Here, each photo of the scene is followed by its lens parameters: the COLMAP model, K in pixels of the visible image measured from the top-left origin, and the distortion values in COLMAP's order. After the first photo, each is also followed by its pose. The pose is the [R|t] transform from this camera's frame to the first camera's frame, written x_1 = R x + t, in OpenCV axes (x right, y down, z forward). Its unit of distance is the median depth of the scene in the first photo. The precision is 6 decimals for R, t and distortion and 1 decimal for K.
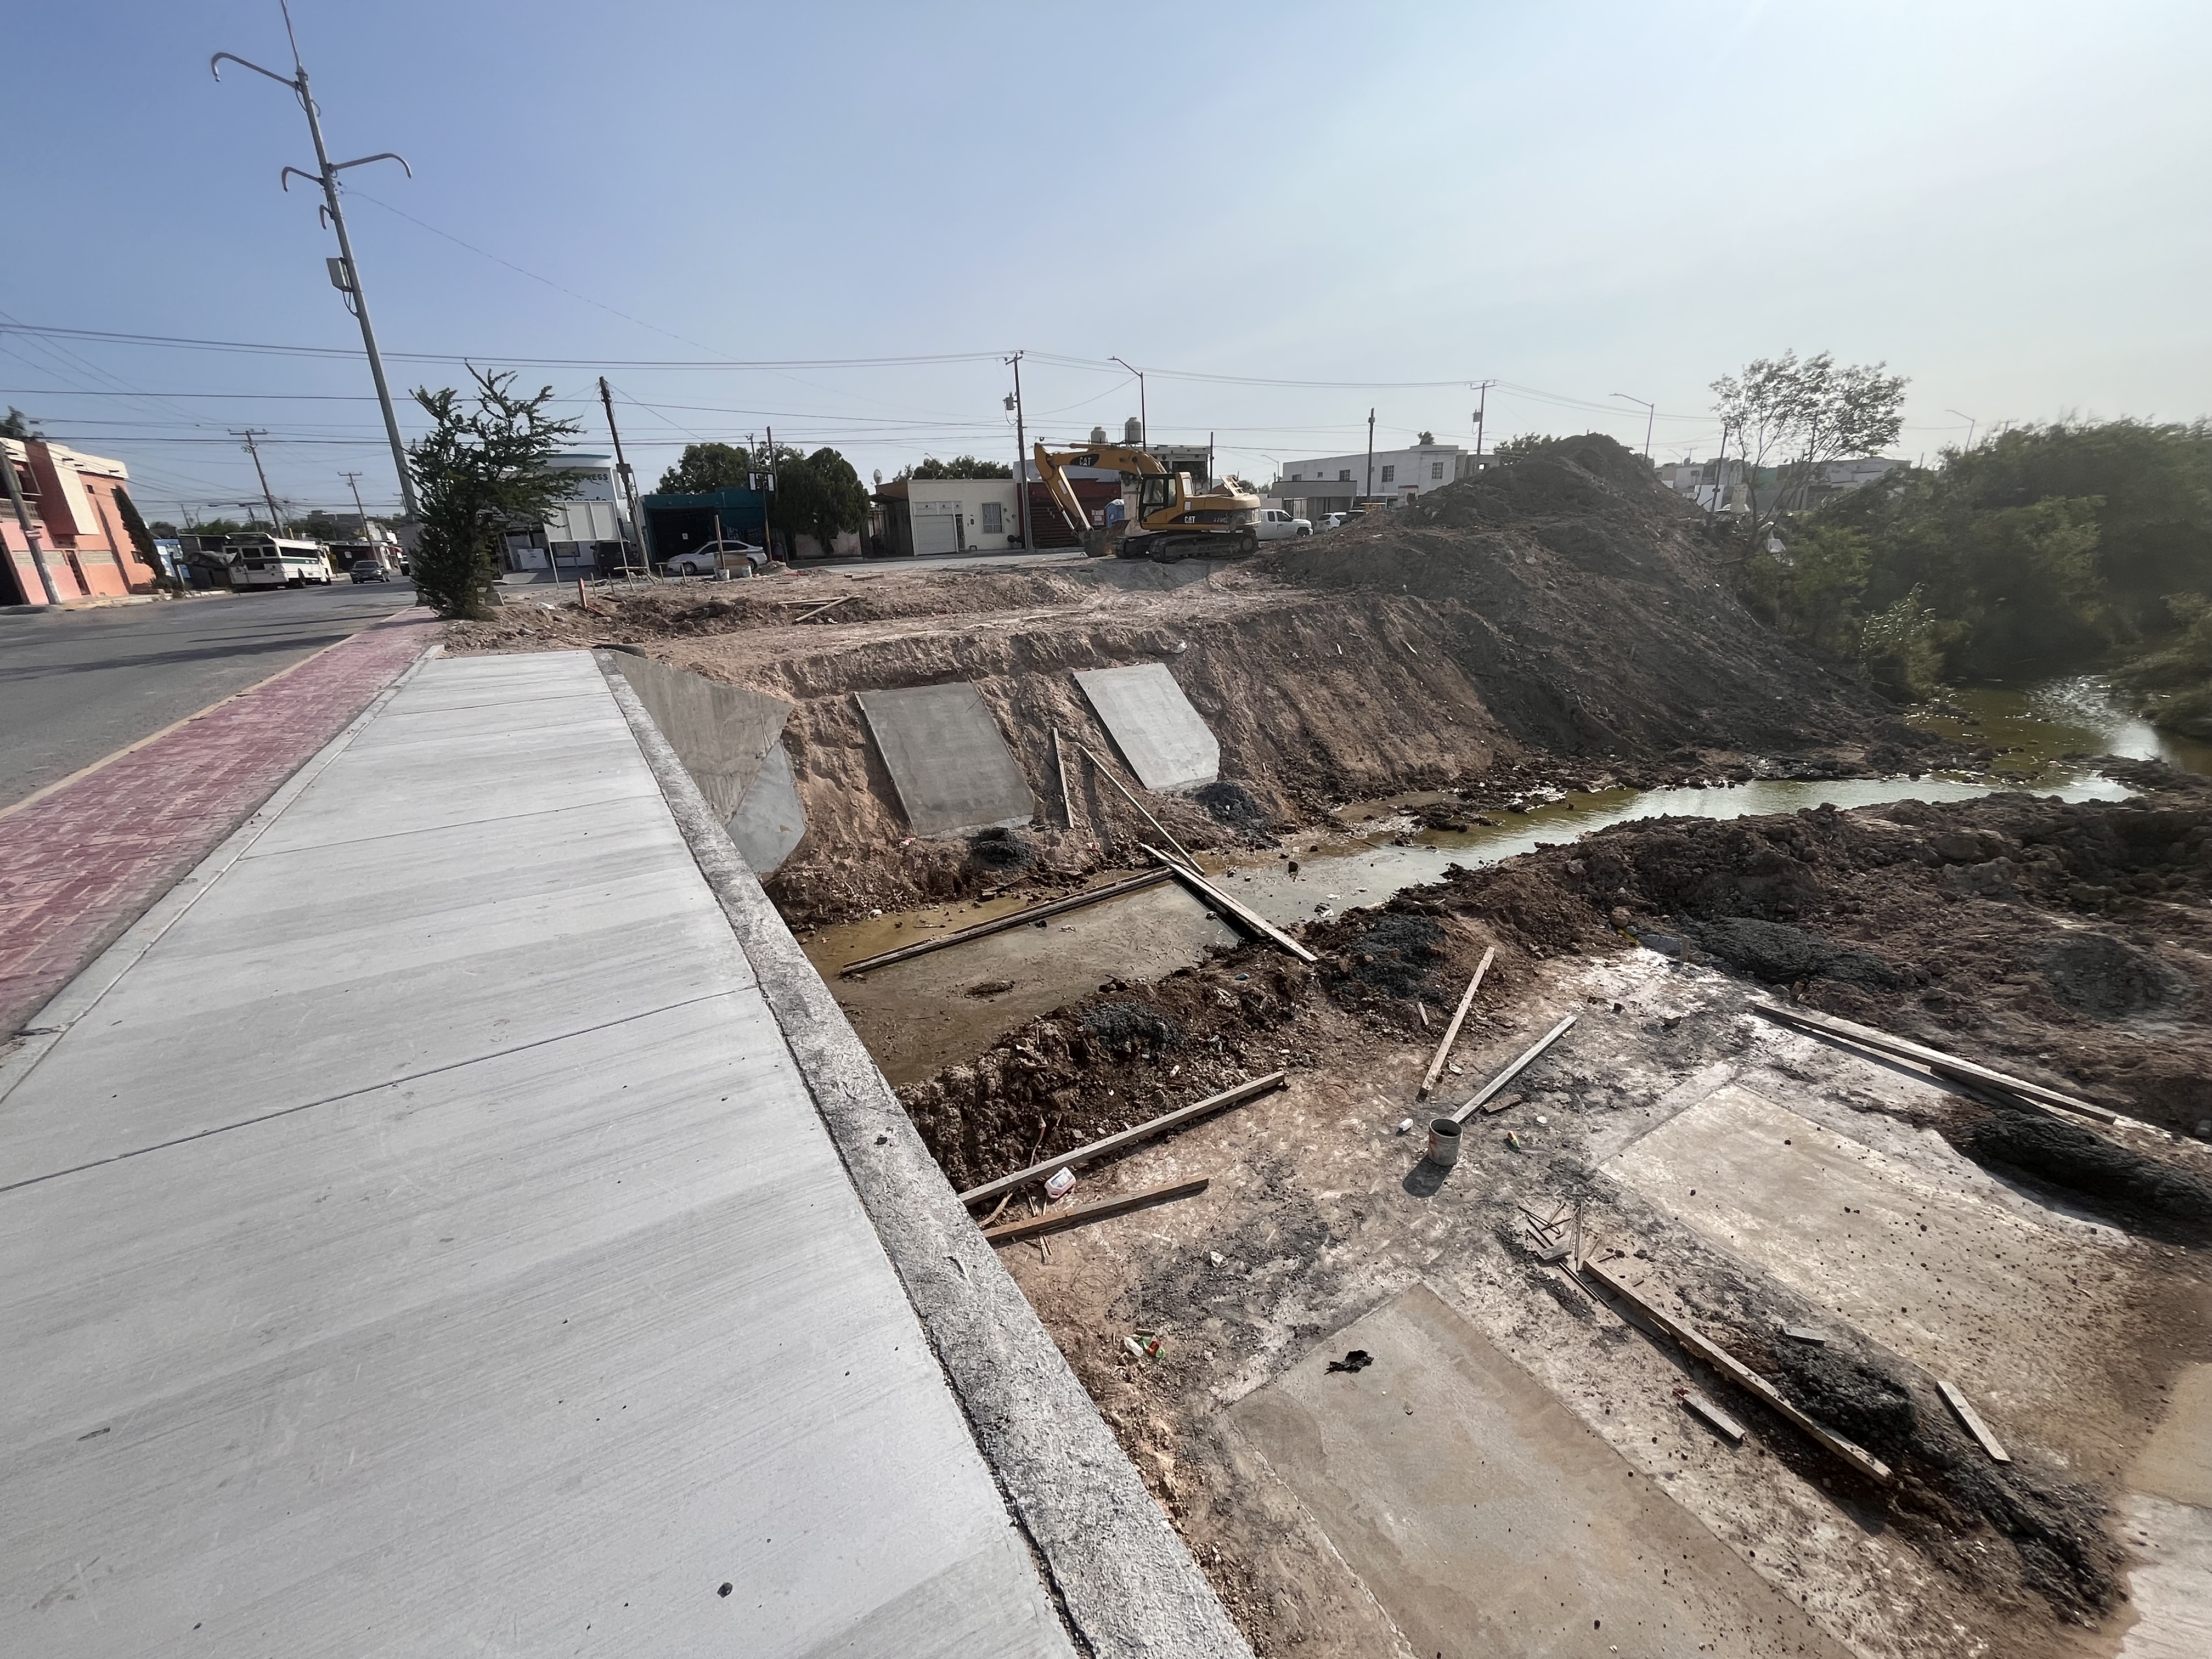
lens RADIAL K [[895.4, 0, 1100.2], [0, 895.4, 829.8], [0, 0, 1]] dist [-0.002947, 0.000847]
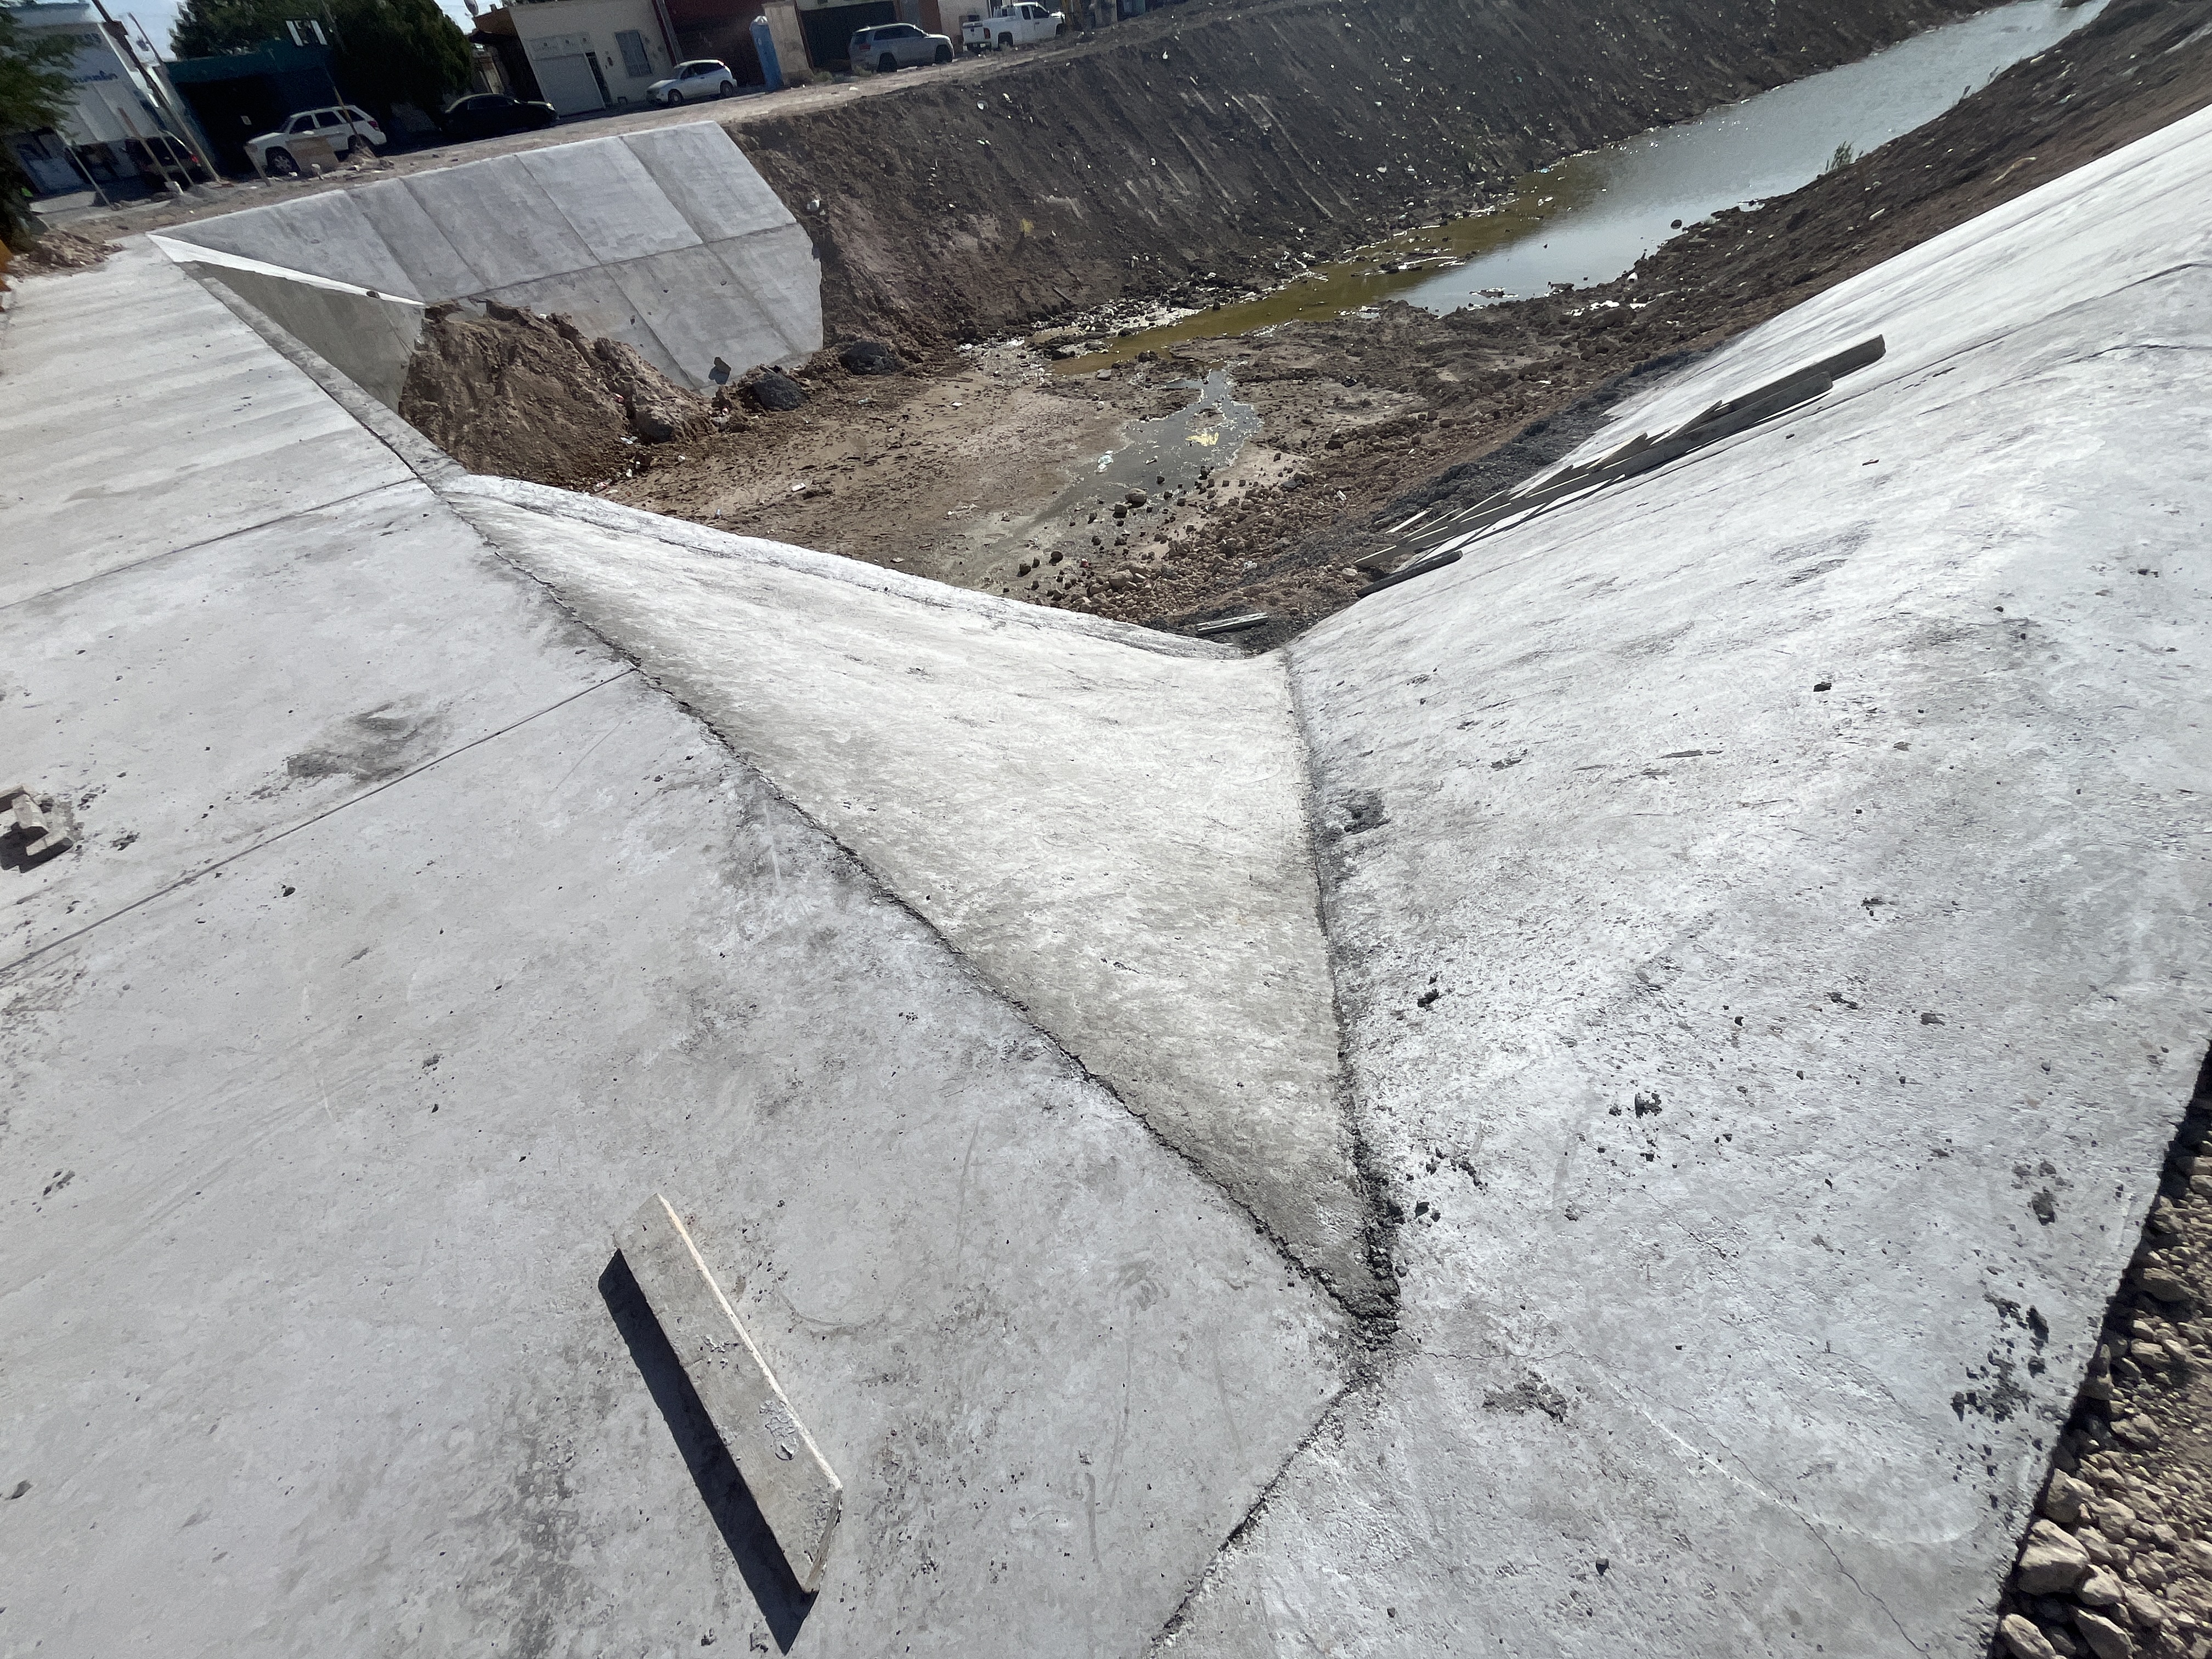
lens RADIAL K [[895.4, 0, 1100.2], [0, 895.4, 829.8], [0, 0, 1]] dist [-0.002947, 0.000847]
pose [[0.975093, -0.190237, 0.114036, 0.248468], [0.130689, 0.908206, 0.397596, 0.134162], [-0.179205, -0.372789, 0.910447, -0.411301]]
